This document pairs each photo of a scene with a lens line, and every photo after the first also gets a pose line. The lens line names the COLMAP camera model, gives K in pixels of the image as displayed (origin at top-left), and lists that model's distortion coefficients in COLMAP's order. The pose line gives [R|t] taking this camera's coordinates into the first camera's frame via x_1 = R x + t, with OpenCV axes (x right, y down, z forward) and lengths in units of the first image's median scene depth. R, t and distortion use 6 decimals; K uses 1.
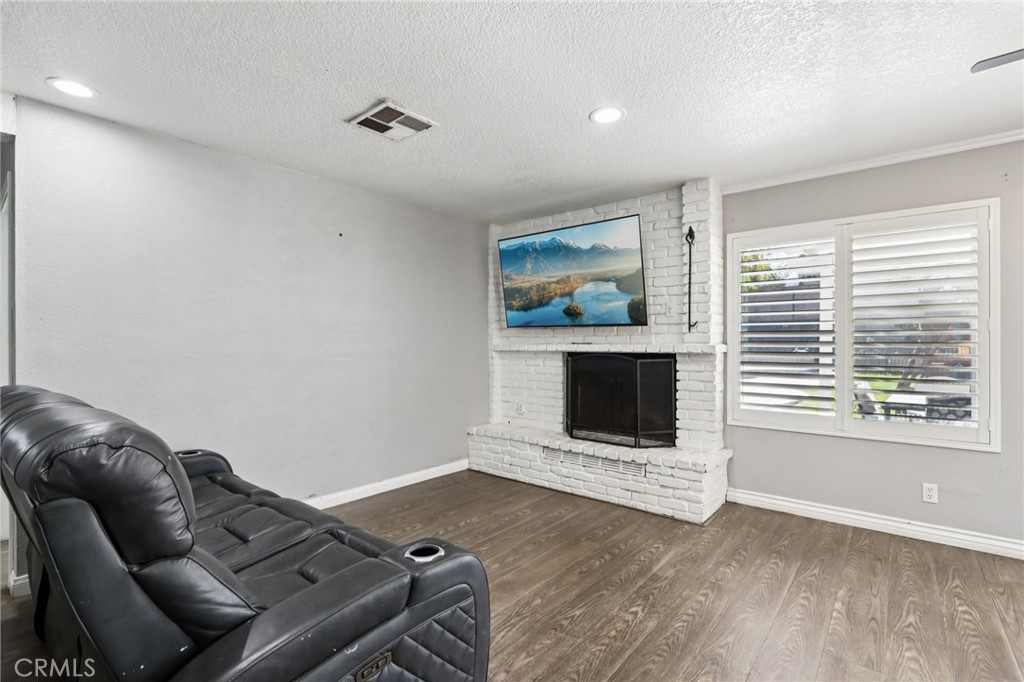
lens RADIAL K [[484.5, 0, 512.0], [0, 484.5, 341.0], [0, 0, 1]] dist [-0.022559, 0.000117]
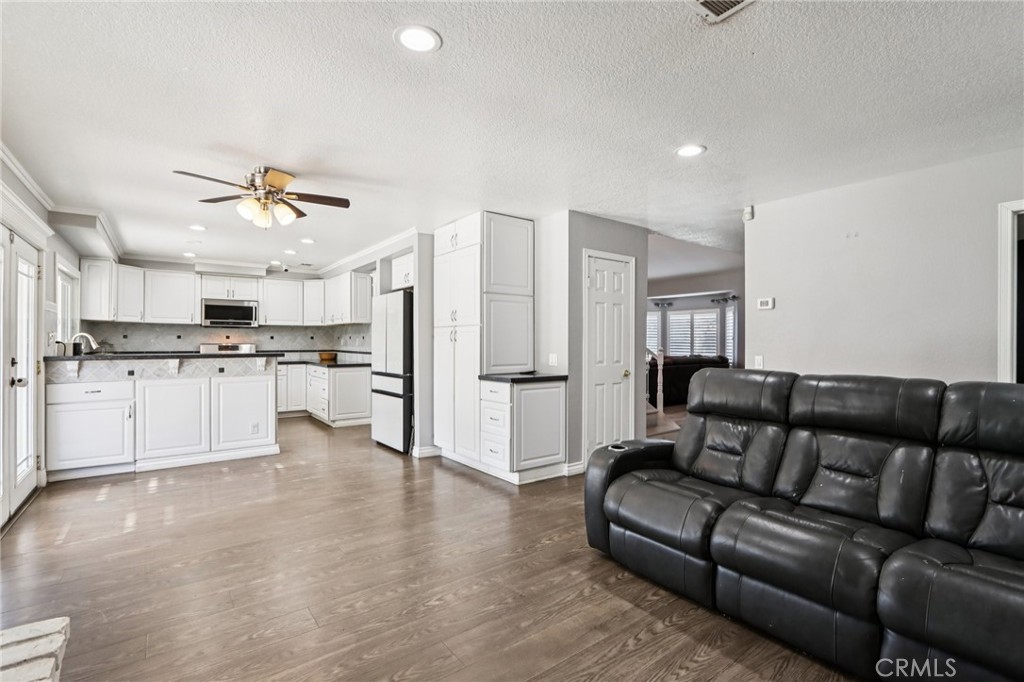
lens RADIAL K [[484.5, 0, 512.0], [0, 484.5, 341.0], [0, 0, 1]] dist [-0.022559, 0.000117]
pose [[-0.973582, -0.000619, 0.228337, -0.074013], [-0.001747, 0.999987, -0.004737, 0.002971], [-0.228331, -0.005010, -0.973571, 1.066286]]
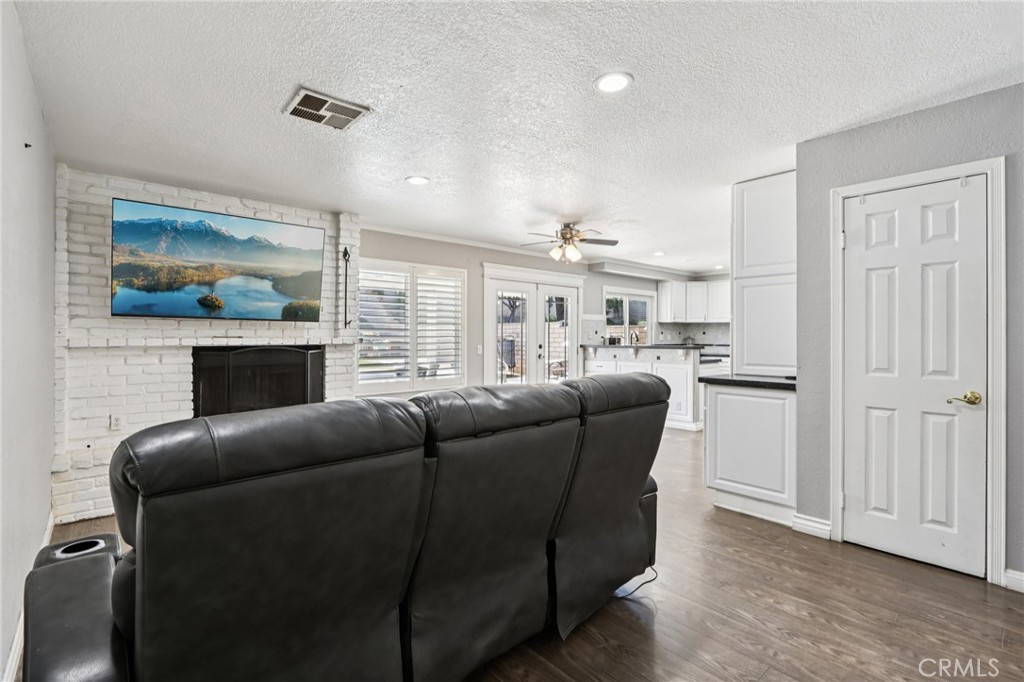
lens RADIAL K [[475.9, 0, 513.1], [0, 475.9, 335.1], [0, 0, 1]] dist [-0.000377, 0.000001]
pose [[0.152044, 0.004627, 0.988363, -0.731683], [-0.003319, 0.999986, -0.004171, 0.003586], [-0.988368, -0.002647, 0.152058, 0.314115]]
